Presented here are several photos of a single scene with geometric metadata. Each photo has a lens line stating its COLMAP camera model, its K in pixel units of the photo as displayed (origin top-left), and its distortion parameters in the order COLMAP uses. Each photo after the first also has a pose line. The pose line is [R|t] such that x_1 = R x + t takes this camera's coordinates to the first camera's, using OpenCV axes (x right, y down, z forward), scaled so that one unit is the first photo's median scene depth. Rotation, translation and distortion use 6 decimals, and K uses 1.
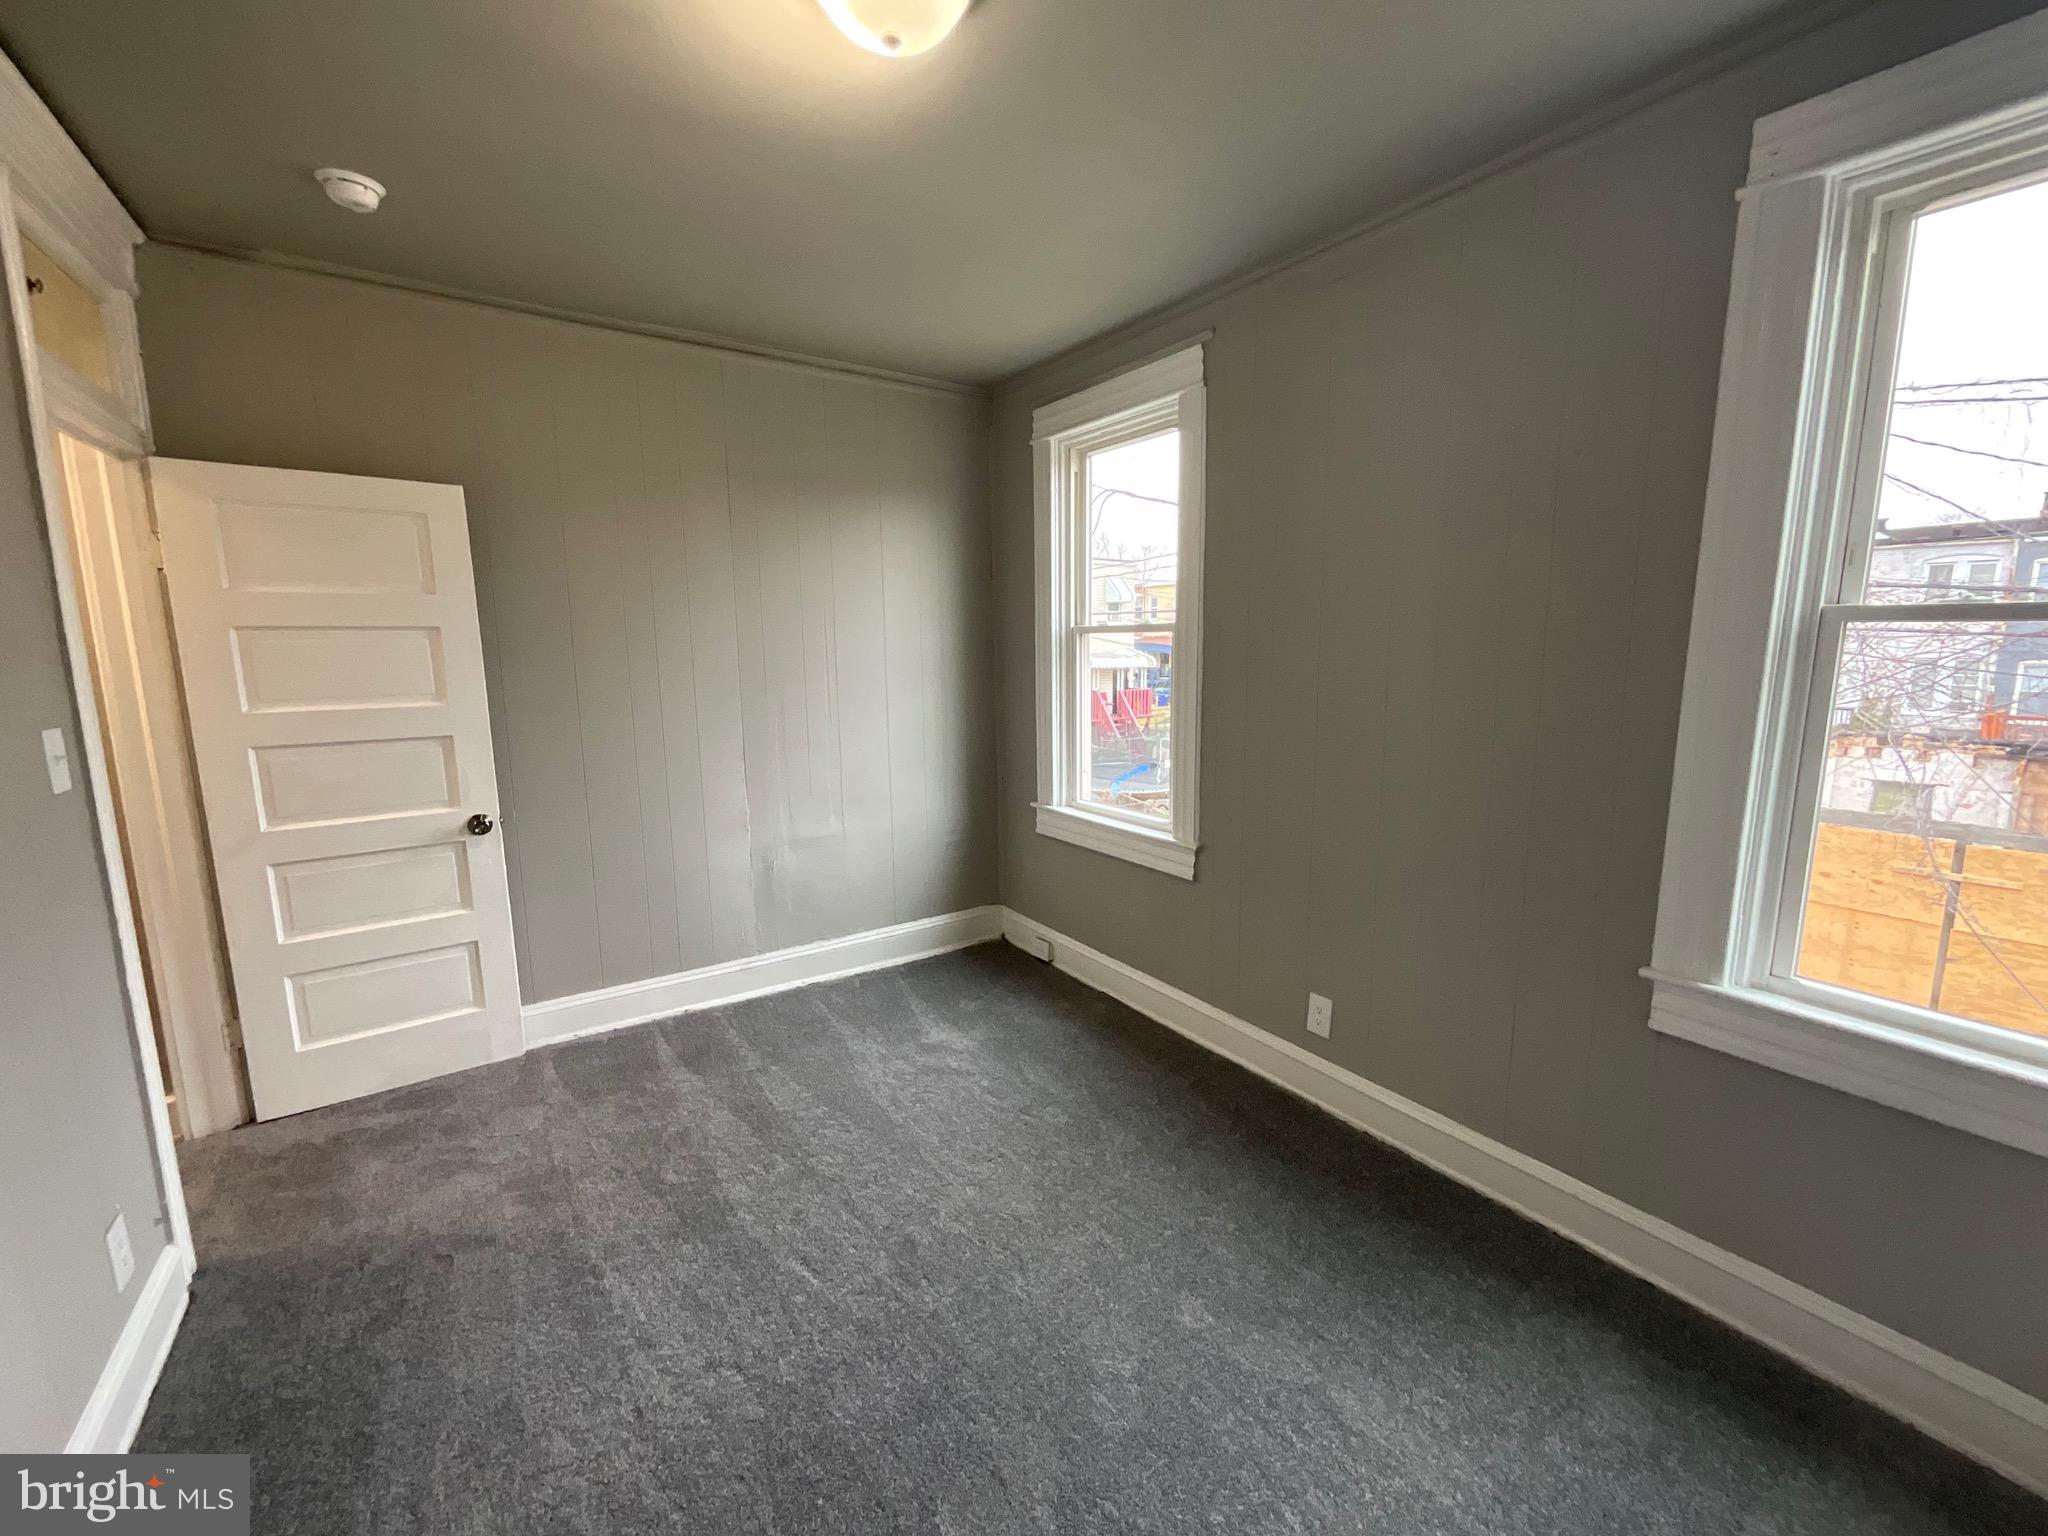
lens RADIAL K [[833.3, 0, 1031.4], [0, 833.3, 774.0], [0, 0, 1]] dist [-0.002177, 0.000521]
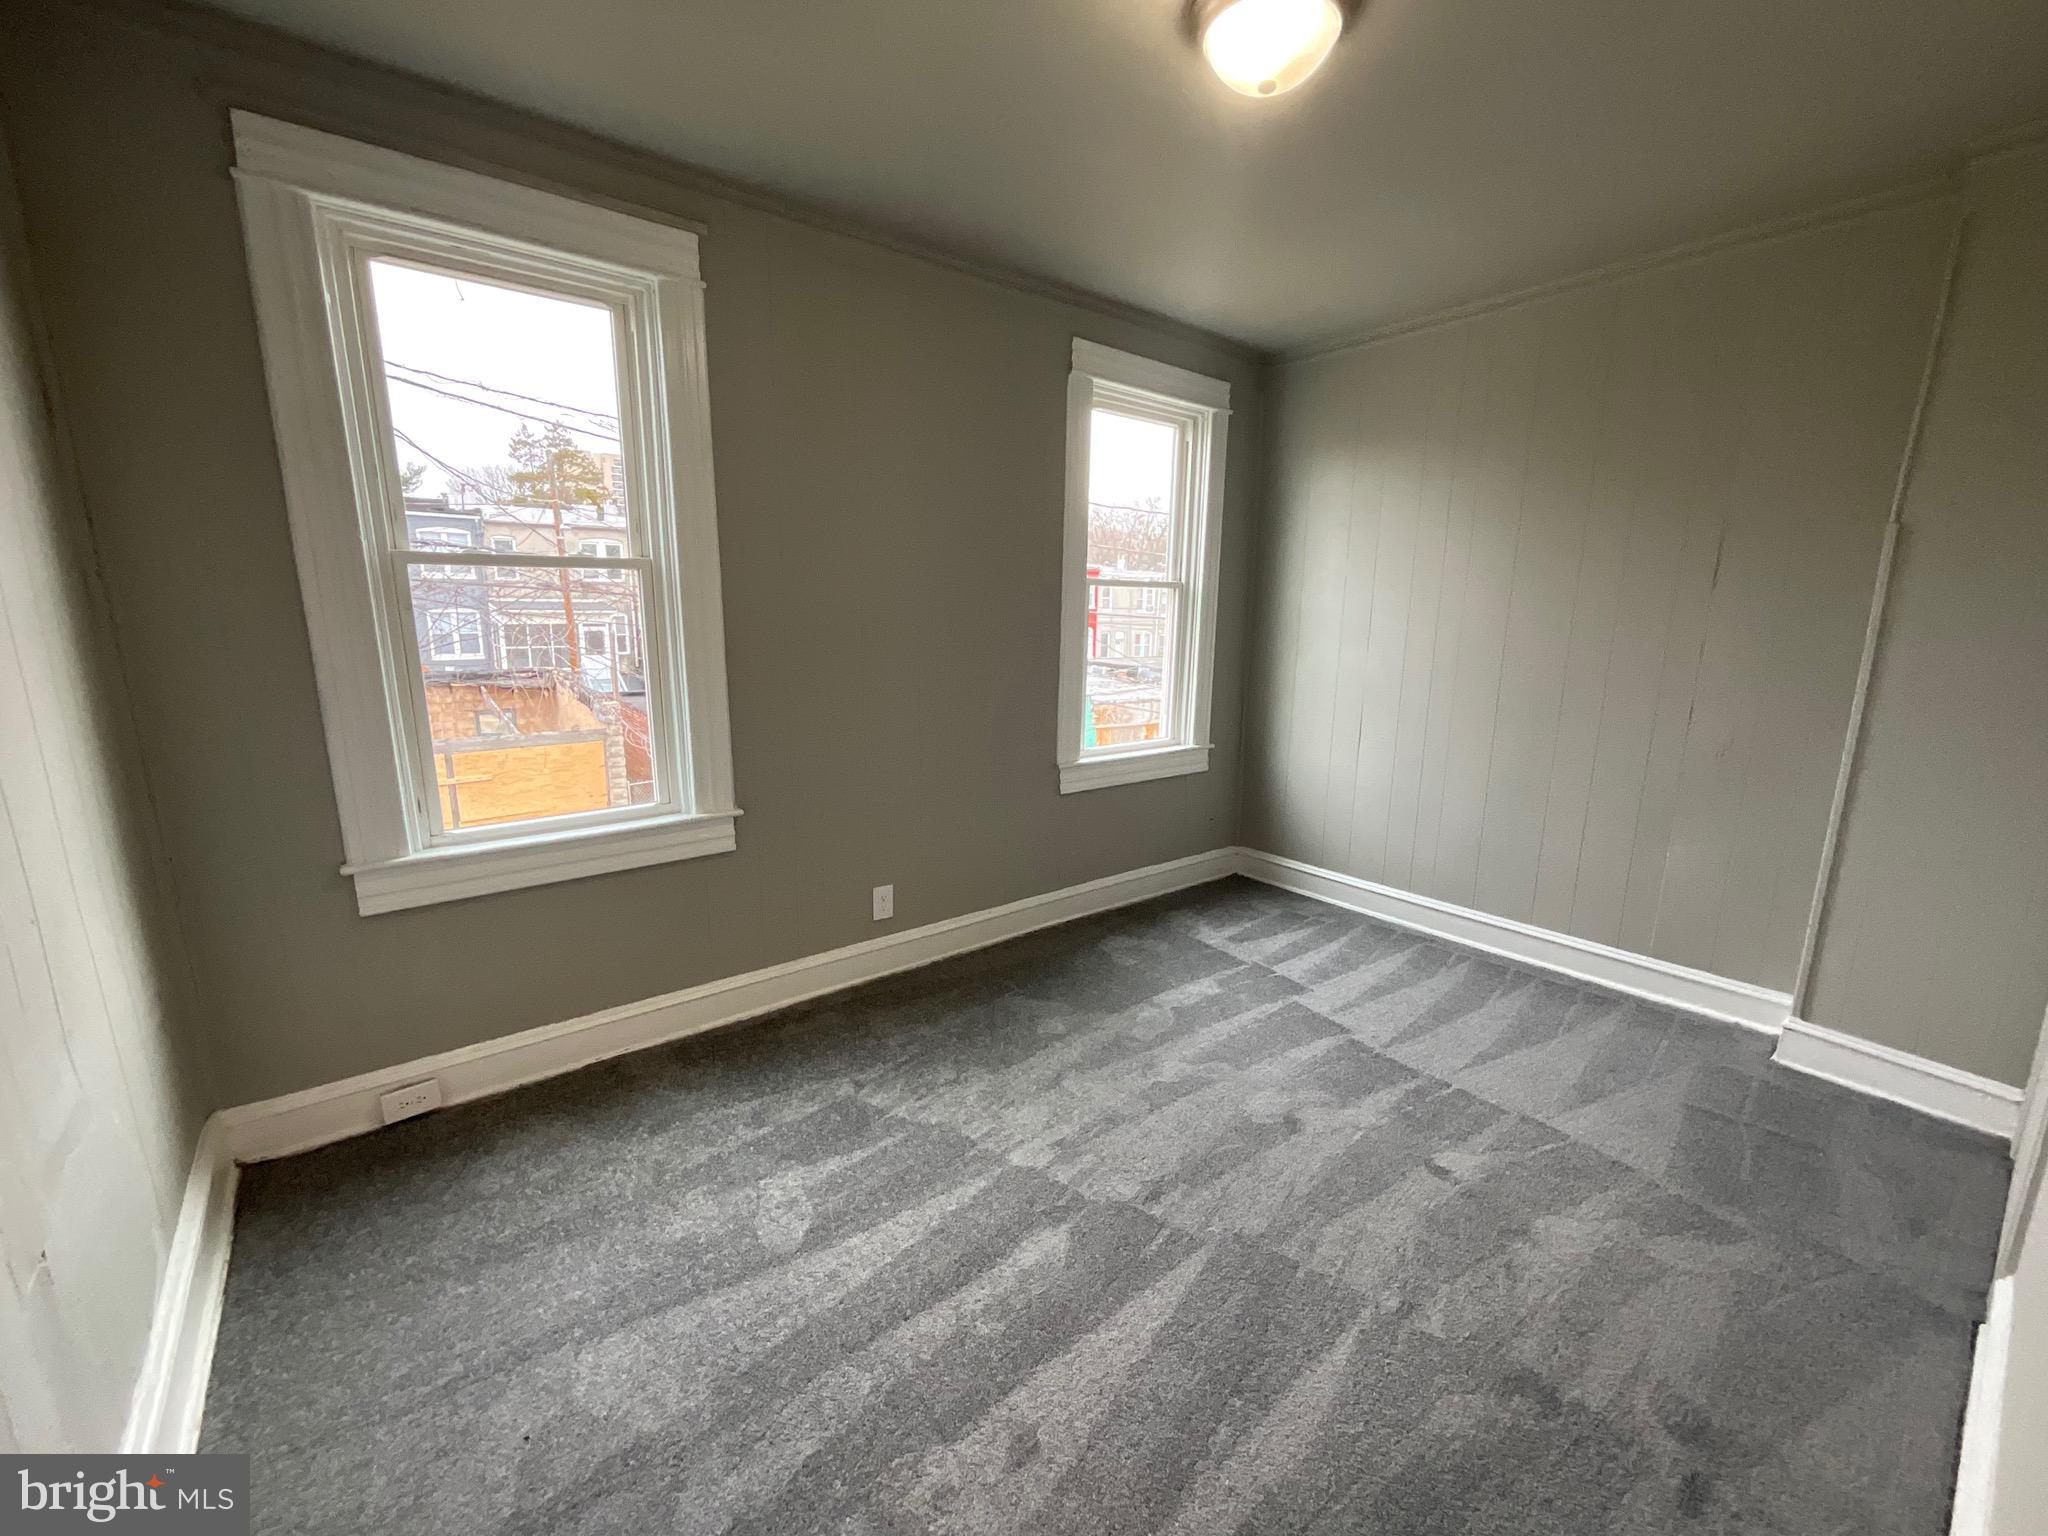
lens RADIAL K [[833.3, 0, 1031.4], [0, 833.3, 774.0], [0, 0, 1]] dist [-0.002177, 0.000521]
pose [[-0.067627, -0.199391, 0.977584, -0.648150], [0.140608, 0.968143, 0.207193, -0.088247], [-0.987753, 0.151468, -0.037437, 0.644361]]
